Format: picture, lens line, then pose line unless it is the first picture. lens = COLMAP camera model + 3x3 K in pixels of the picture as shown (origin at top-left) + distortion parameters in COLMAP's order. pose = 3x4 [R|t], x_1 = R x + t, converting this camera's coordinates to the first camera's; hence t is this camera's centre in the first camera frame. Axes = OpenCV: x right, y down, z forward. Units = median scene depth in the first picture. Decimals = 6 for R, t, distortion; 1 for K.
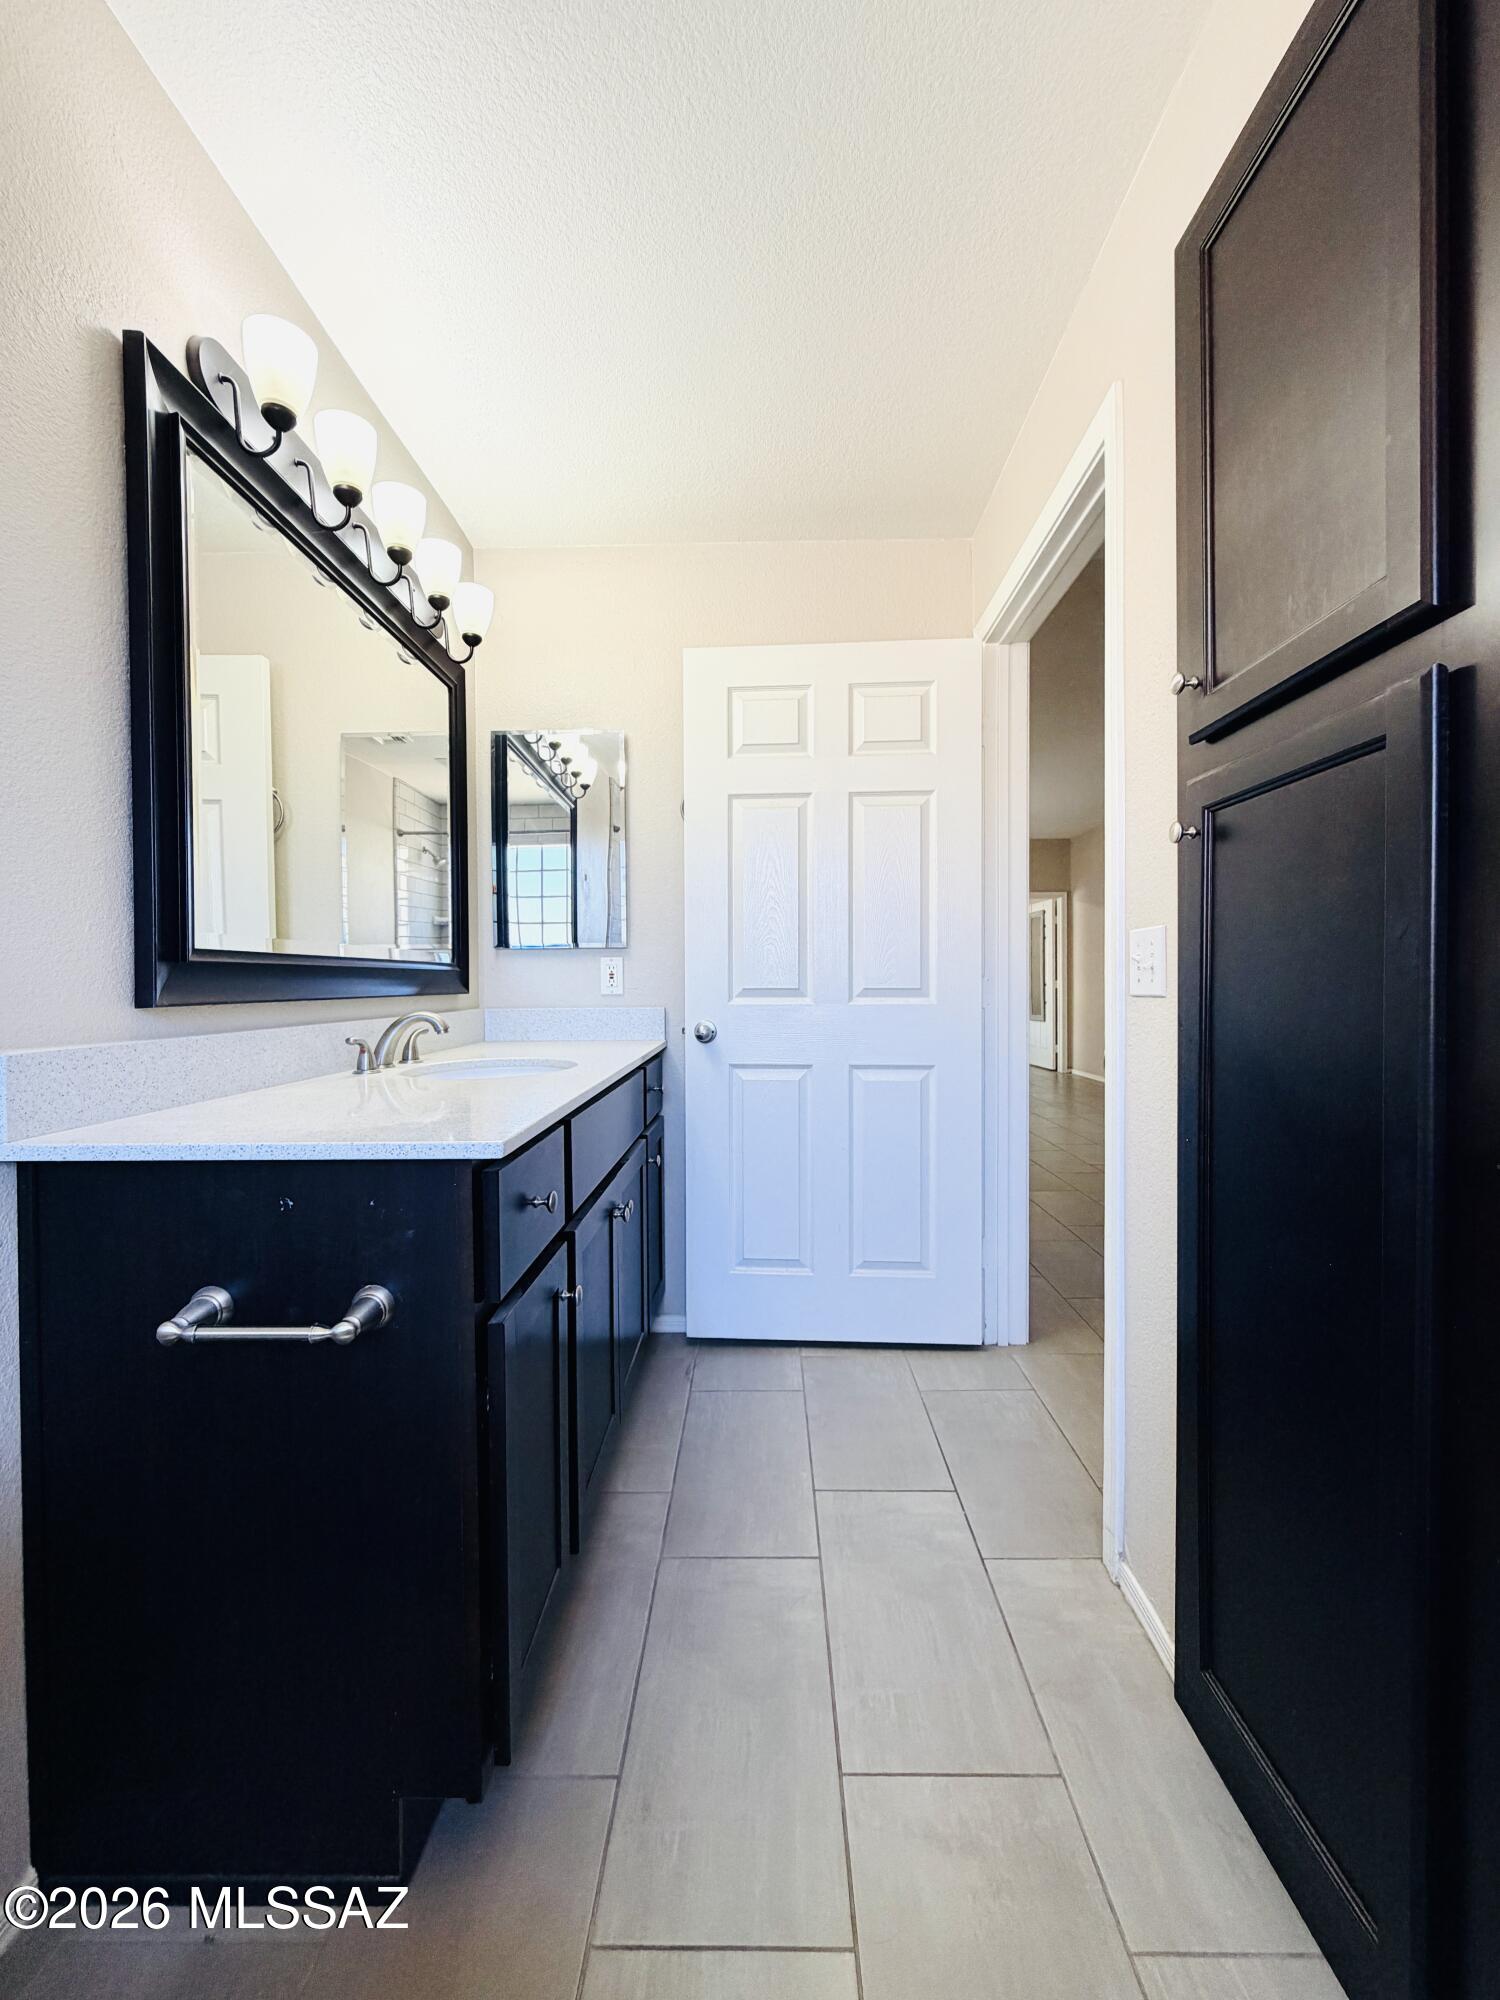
lens RADIAL K [[794.1, 0, 752.1], [0, 794.1, 994.6], [0, 0, 1]] dist [-0.000820, -0.000154]
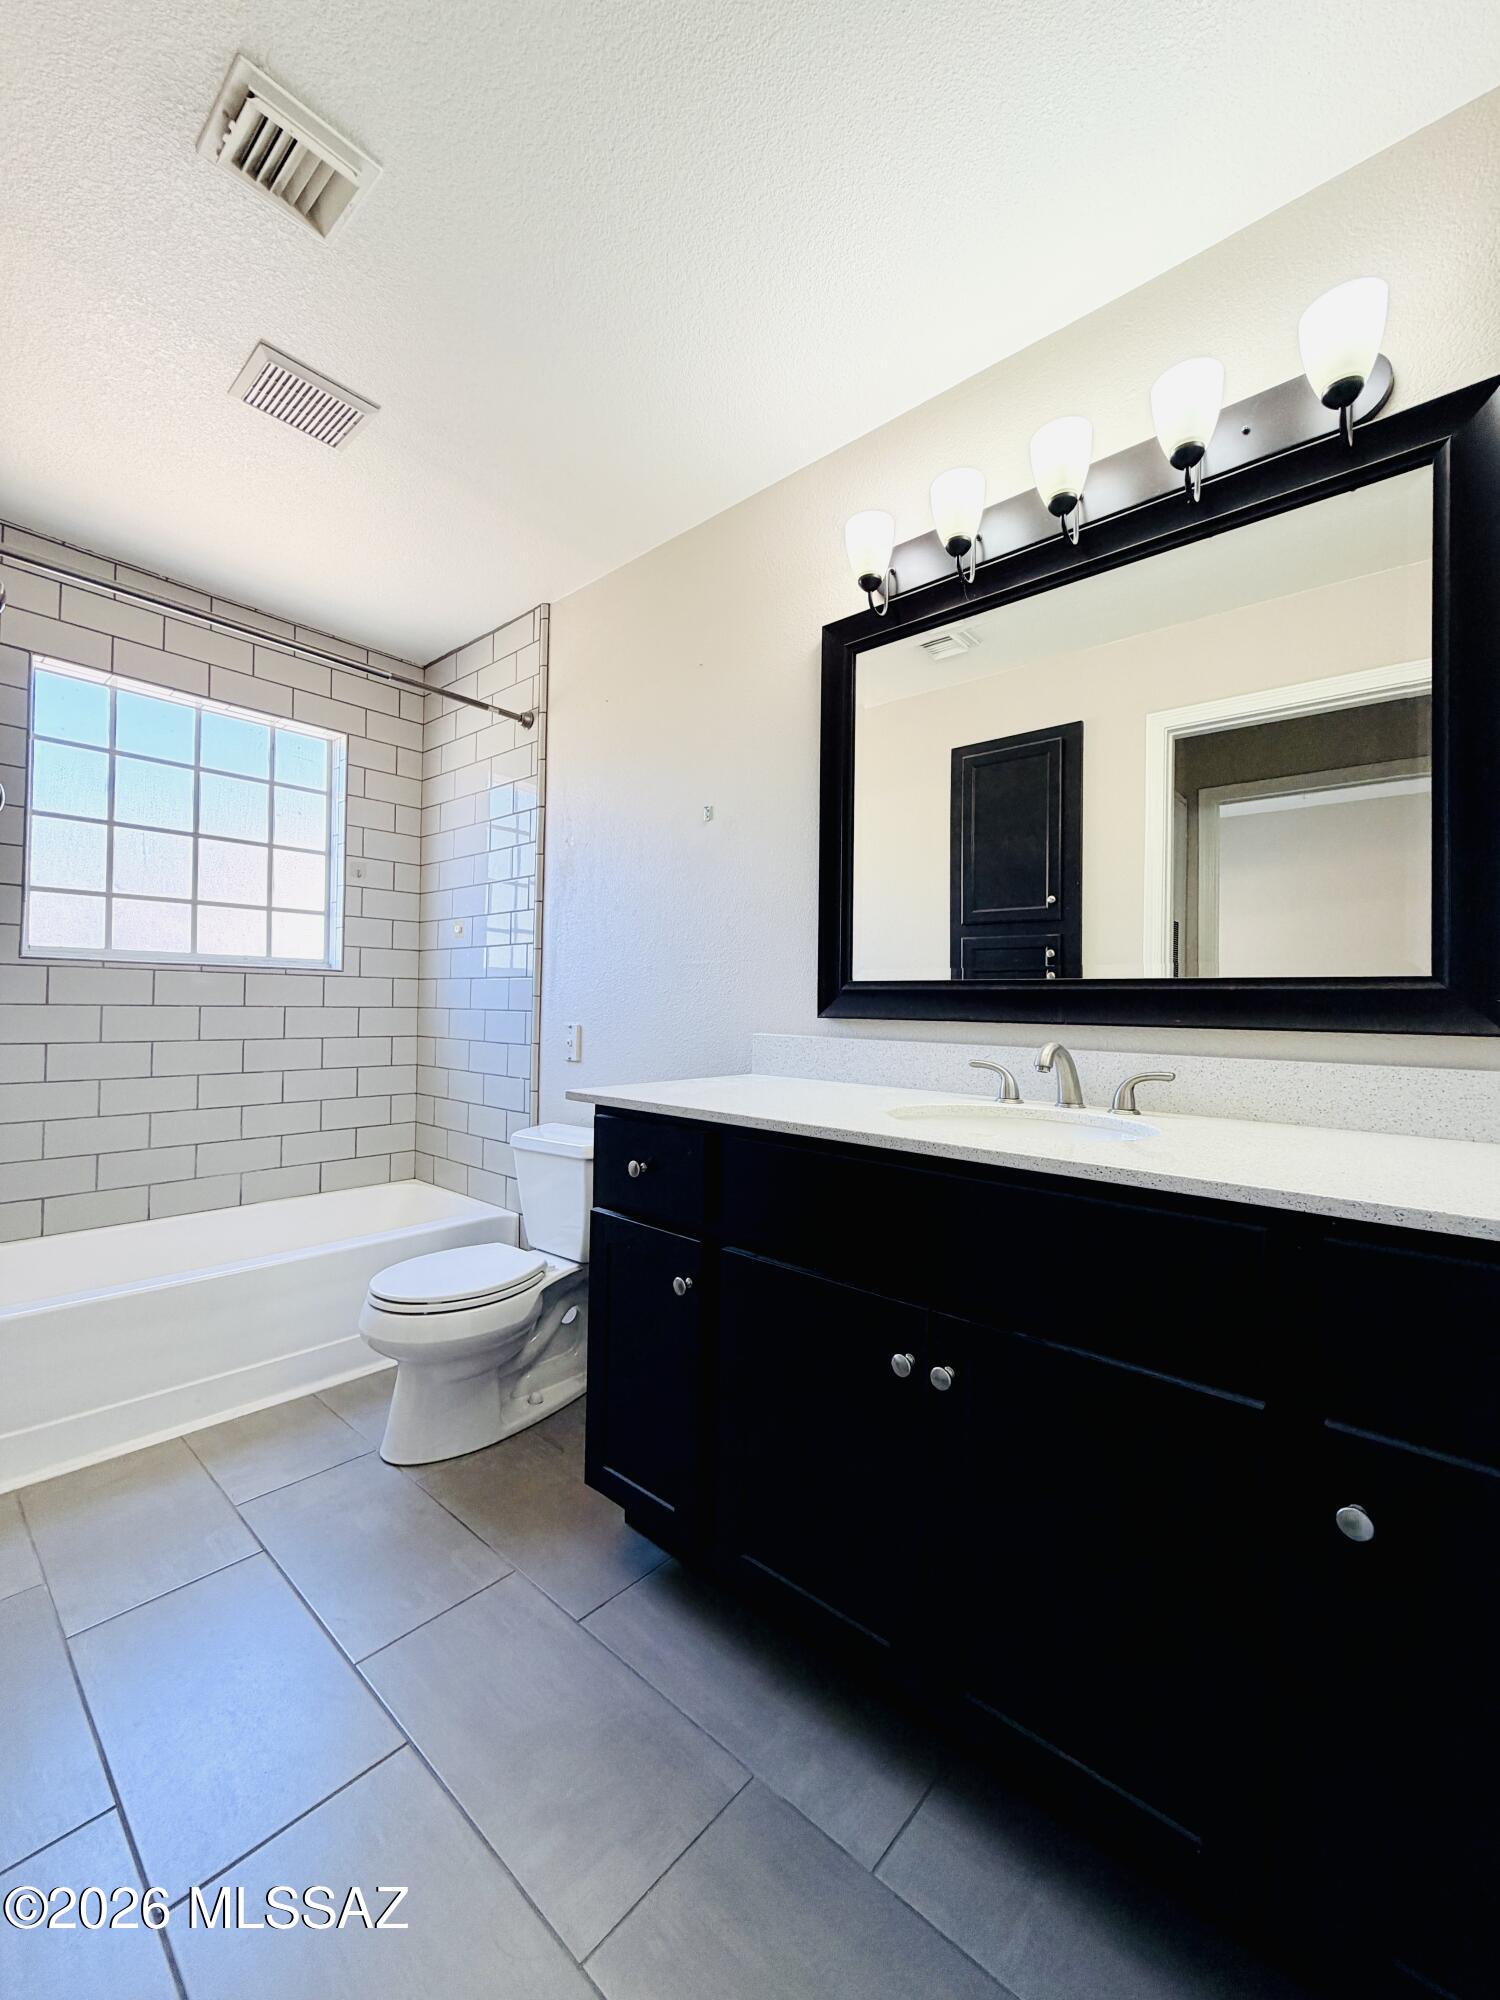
lens RADIAL K [[794.1, 0, 752.1], [0, 794.1, 994.6], [0, 0, 1]] dist [-0.000820, -0.000154]
pose [[-0.640865, -0.009125, -0.767599, 0.538348], [-0.028009, 0.999542, 0.011502, -0.043186], [0.767142, 0.028871, -0.640827, 1.676757]]
